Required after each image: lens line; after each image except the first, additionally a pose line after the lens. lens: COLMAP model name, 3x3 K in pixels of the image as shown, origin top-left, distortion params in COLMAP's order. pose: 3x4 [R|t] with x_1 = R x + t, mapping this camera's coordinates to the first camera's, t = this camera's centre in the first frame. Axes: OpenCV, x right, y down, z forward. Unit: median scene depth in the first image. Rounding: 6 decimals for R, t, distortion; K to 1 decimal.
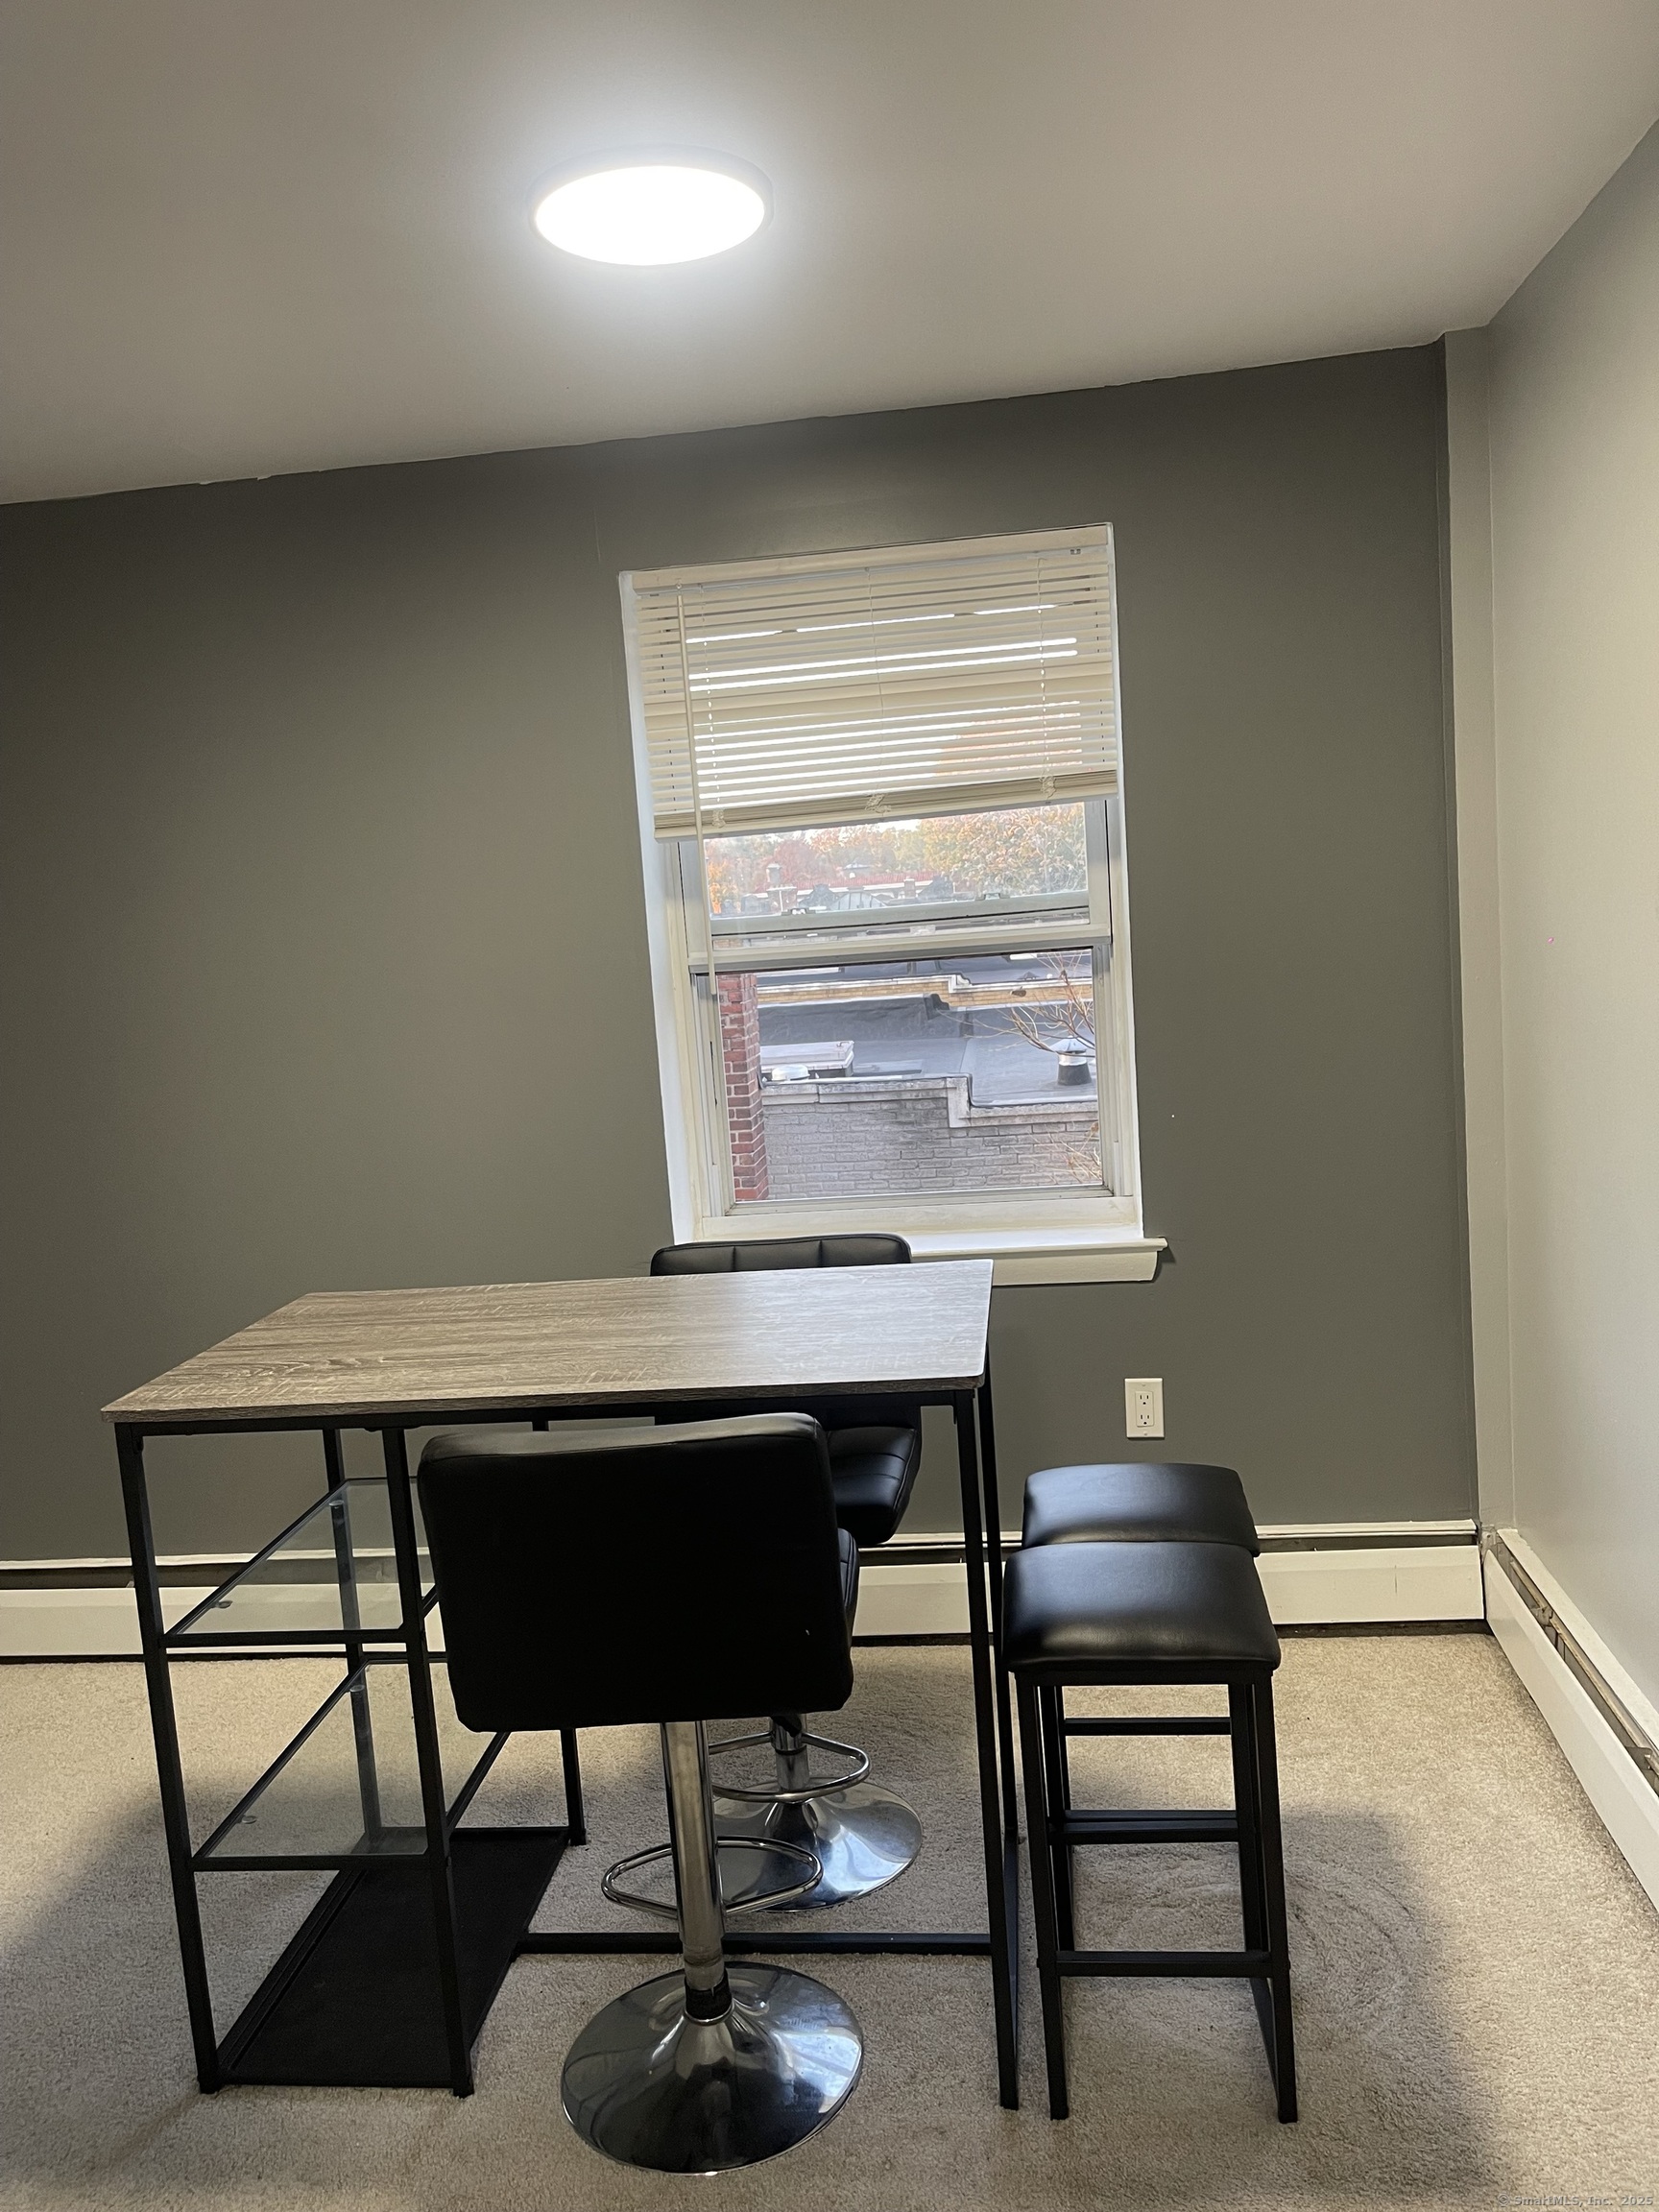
lens RADIAL K [[1710.7, 0, 829.5], [0, 1710.7, 1106.0], [0, 0, 1]] dist [0.077065, -0.114657]
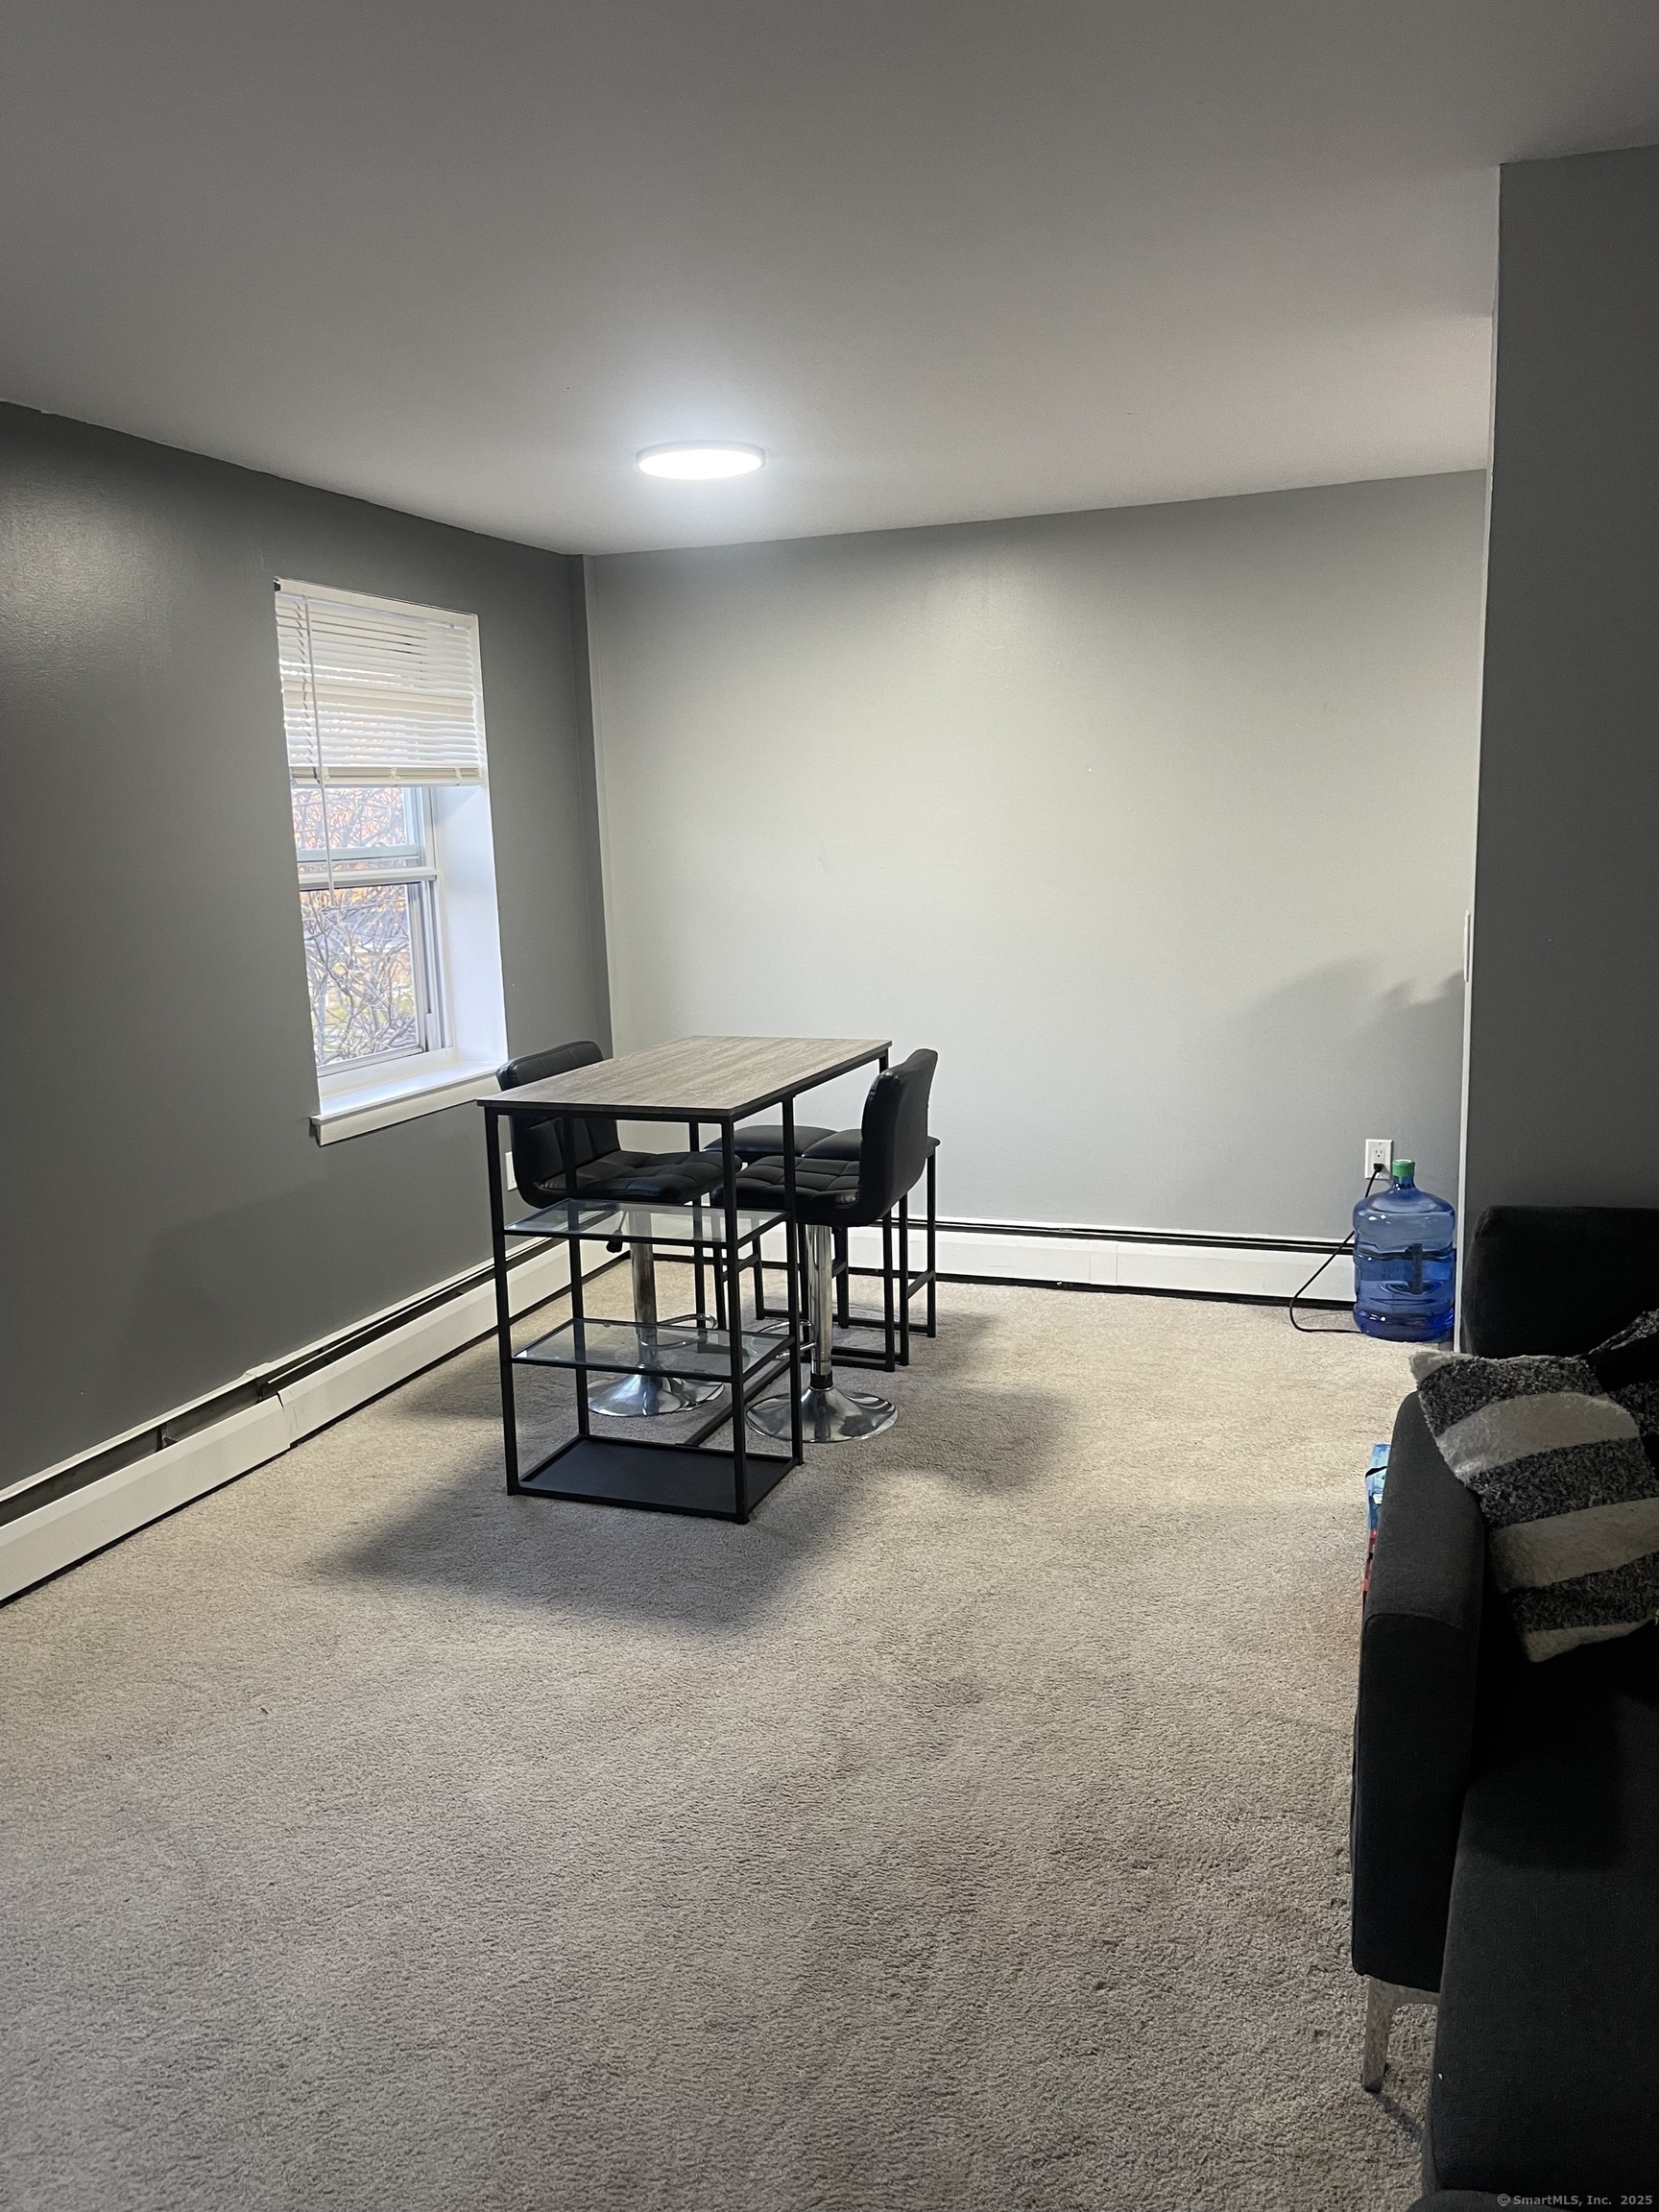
lens RADIAL K [[1723.4, 0, 829.5], [0, 1723.4, 1106.0], [0, 0, 1]] dist [0.058156, -0.081448]
pose [[0.247092, -0.088257, 0.964964, -1.648205], [0.133747, 0.989418, 0.056246, 0.081220], [-0.959717, 0.115163, 0.256282, 0.393360]]
